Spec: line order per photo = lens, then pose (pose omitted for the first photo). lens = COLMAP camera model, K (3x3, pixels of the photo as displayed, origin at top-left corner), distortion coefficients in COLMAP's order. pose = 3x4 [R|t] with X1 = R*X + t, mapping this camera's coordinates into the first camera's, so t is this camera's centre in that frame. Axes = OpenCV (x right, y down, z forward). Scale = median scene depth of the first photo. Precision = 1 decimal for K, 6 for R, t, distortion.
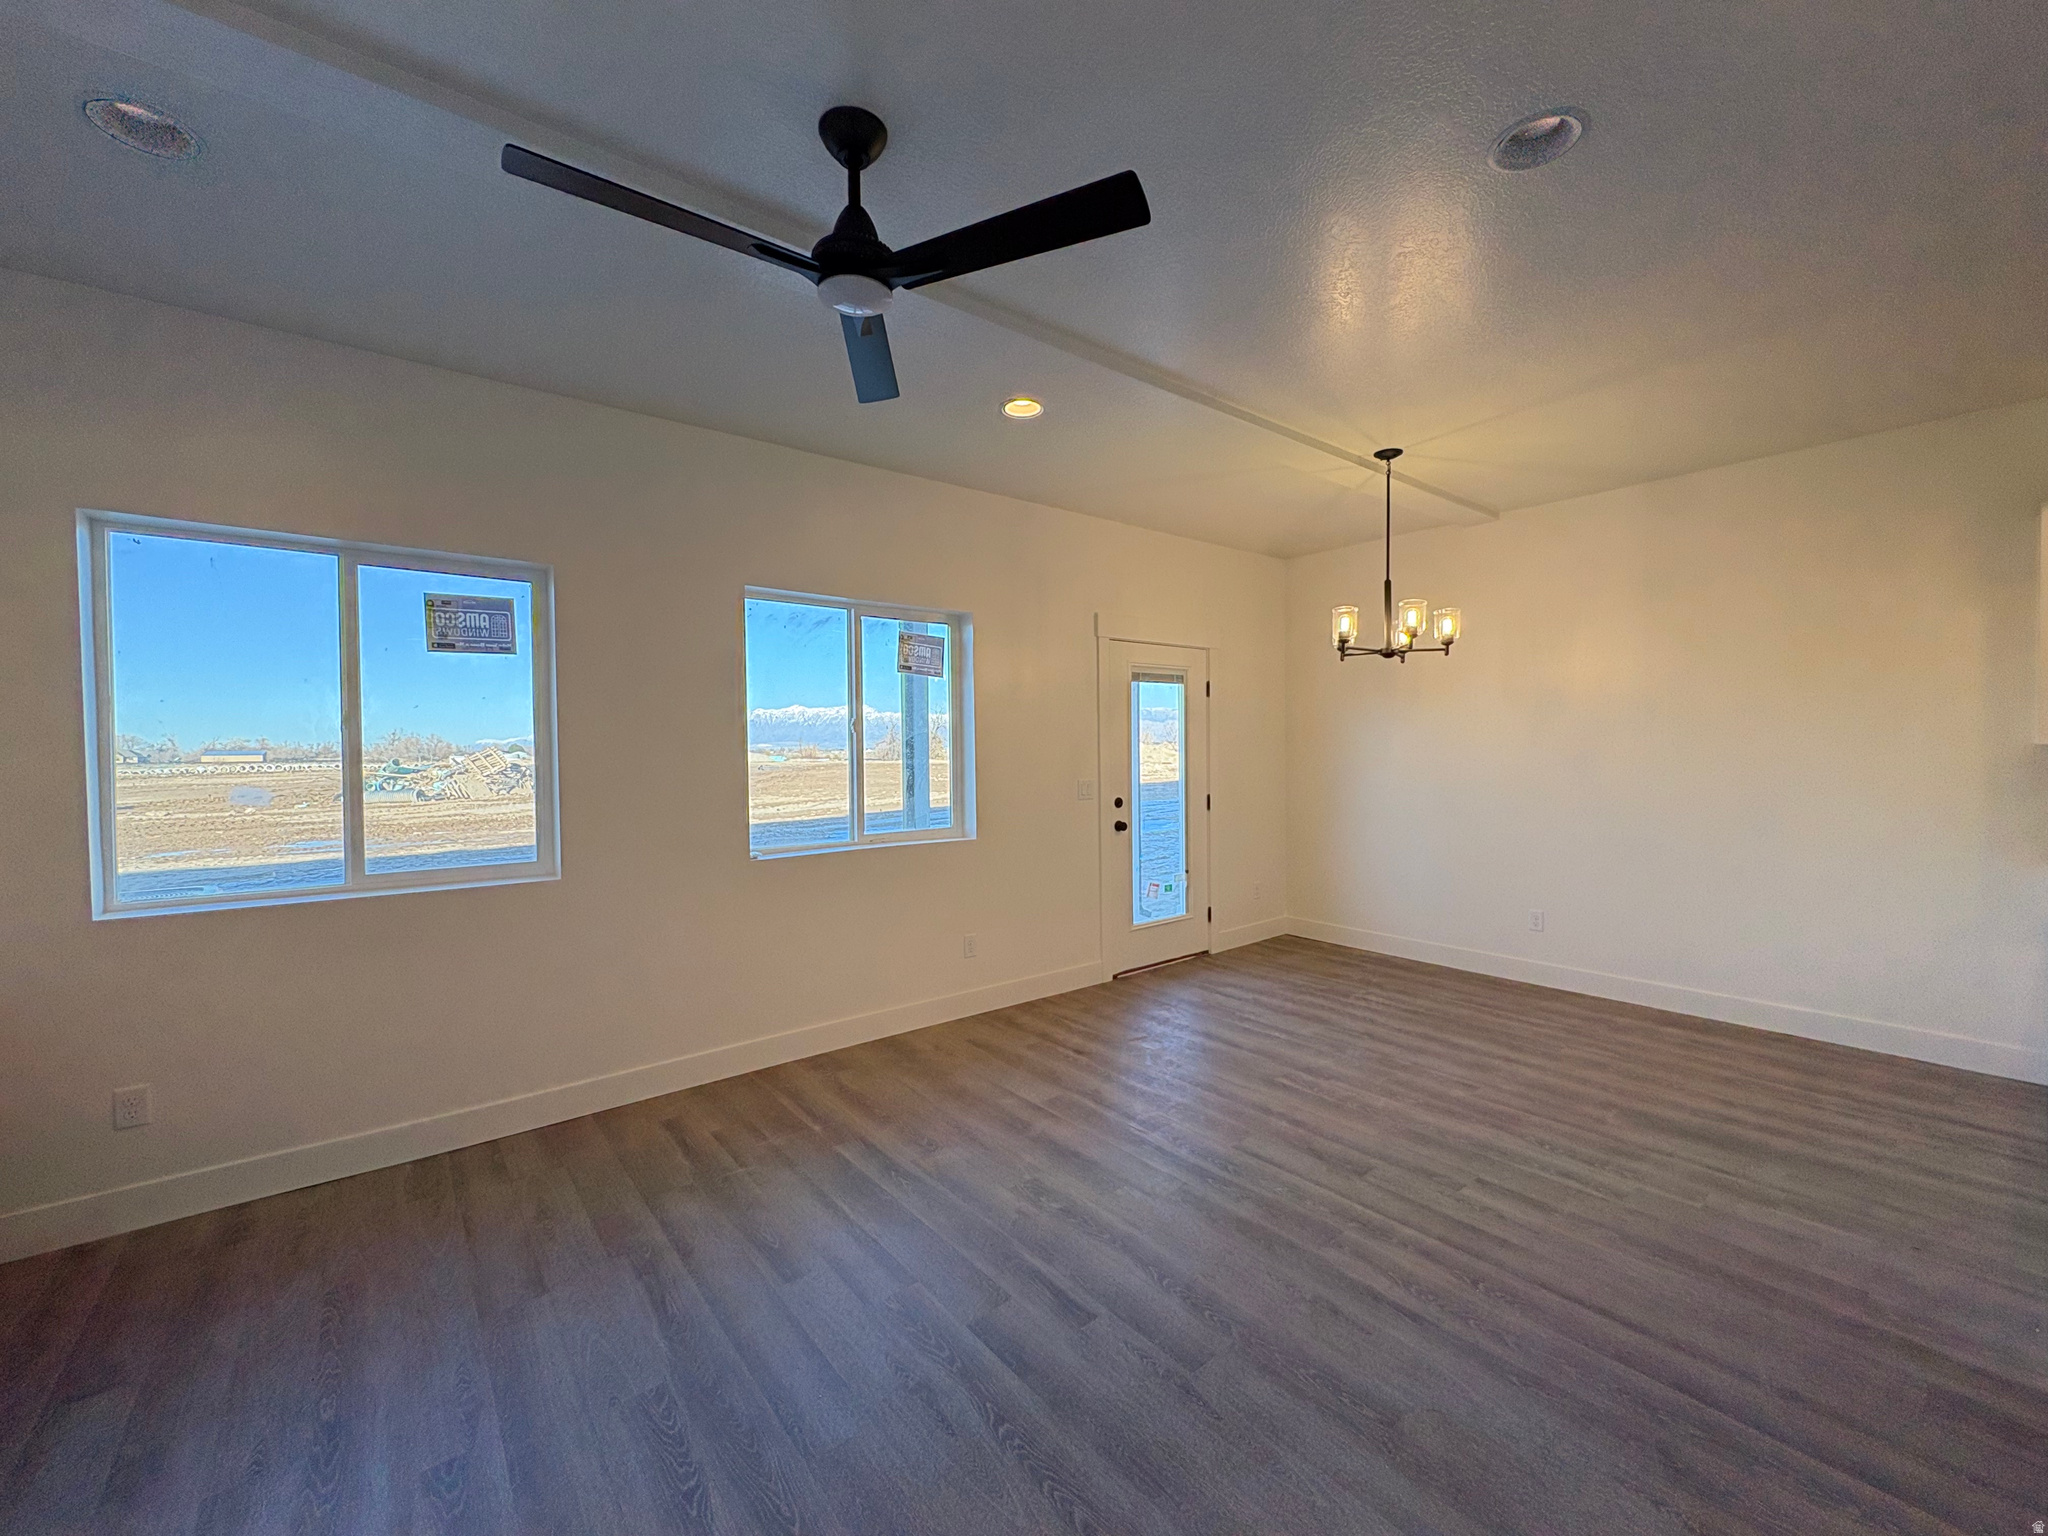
lens RADIAL K [[813.7, 0, 1022.0], [0, 813.7, 766.5], [0, 0, 1]] dist [-0.001699, 0.000214]
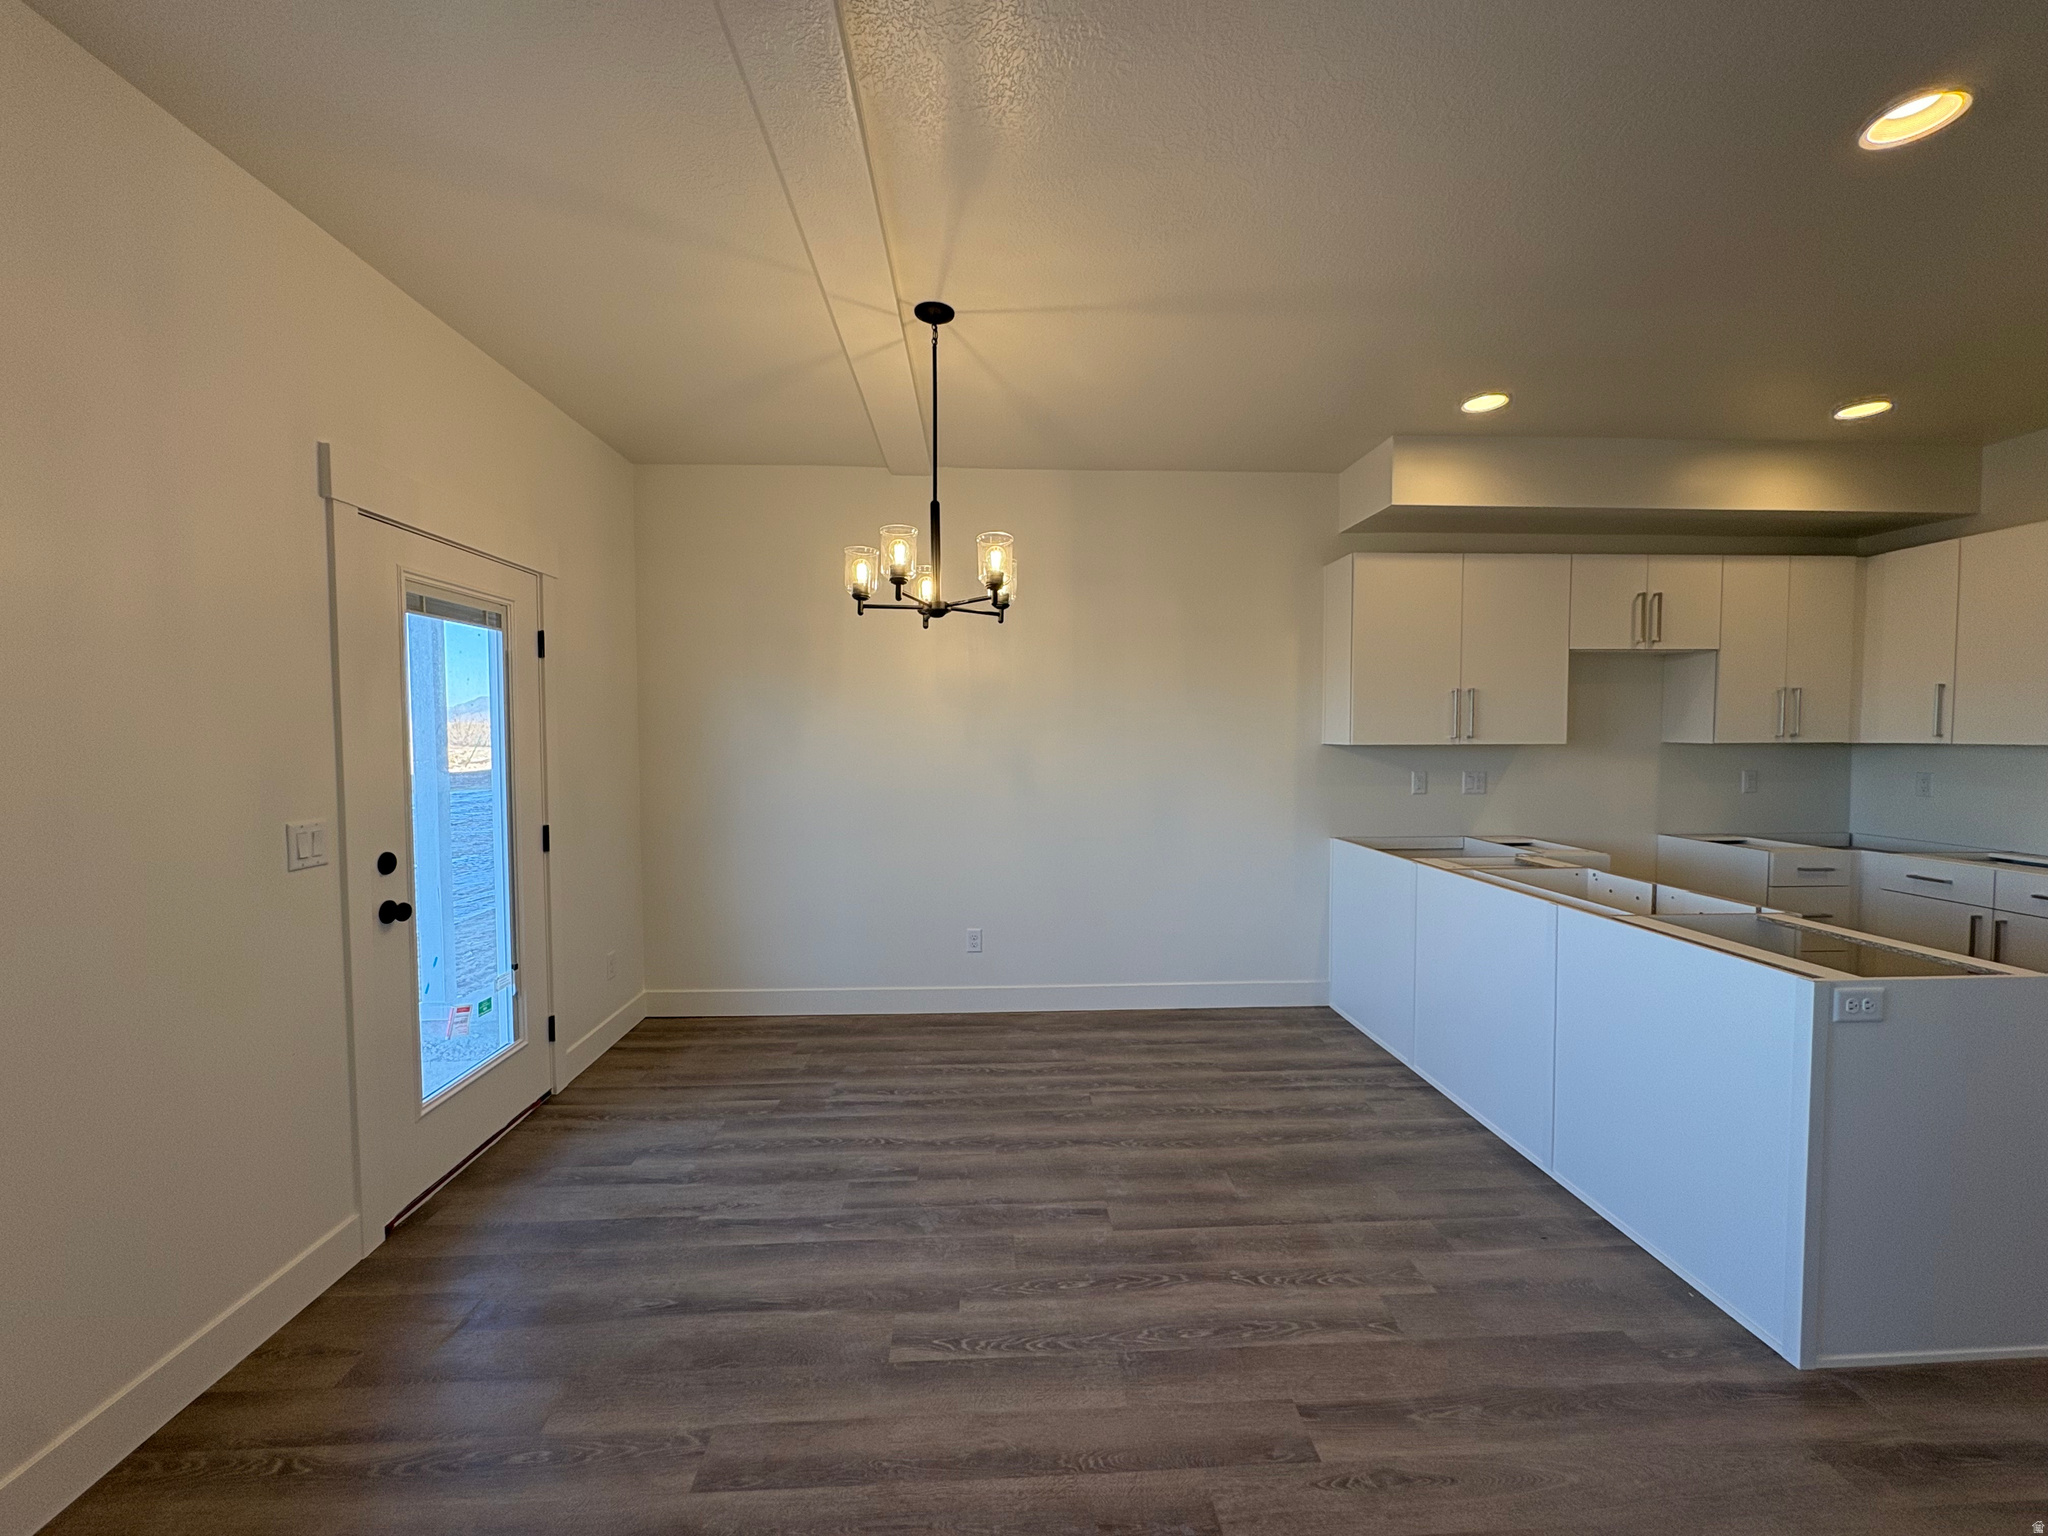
lens RADIAL K [[813.7, 0, 1022.0], [0, 813.7, 766.5], [0, 0, 1]] dist [-0.001699, 0.000214]
pose [[0.582269, -0.024767, 0.812619, -0.061409], [0.014666, 0.999693, 0.019959, -0.020192], [-0.812864, 0.000296, 0.582454, 0.524535]]
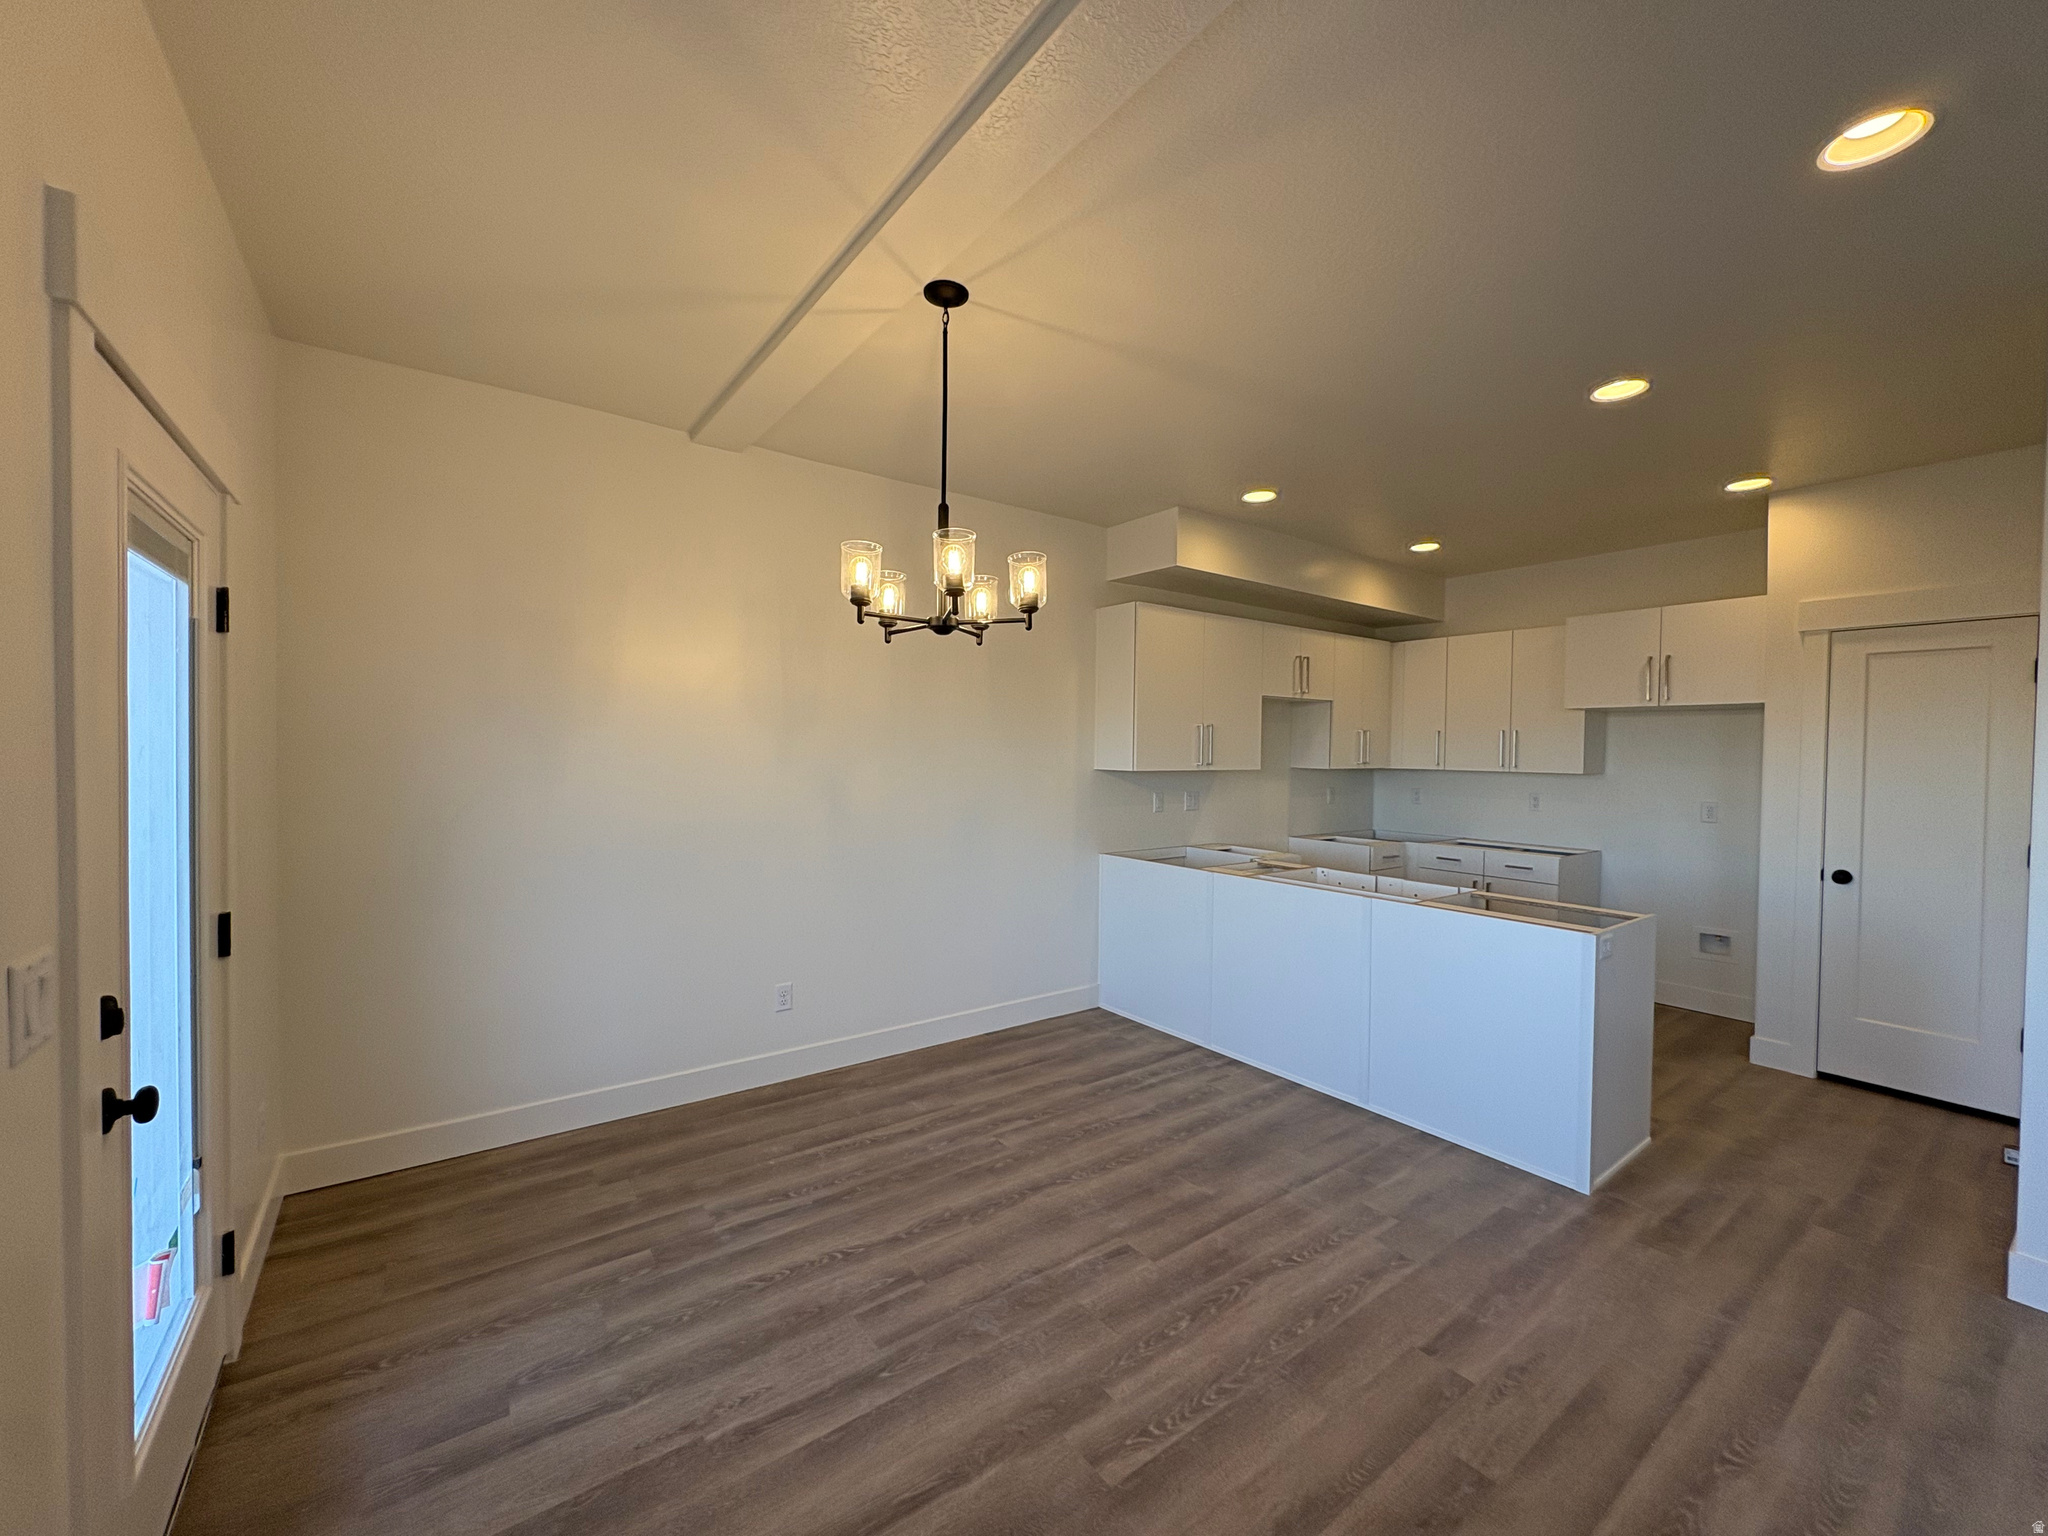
lens RADIAL K [[813.7, 0, 1022.0], [0, 813.7, 766.5], [0, 0, 1]] dist [-0.001699, 0.000214]
pose [[0.037603, -0.010769, 0.999235, -0.144438], [0.009851, 0.999897, 0.010405, -0.039881], [-0.999244, 0.009452, 0.037705, 0.885466]]
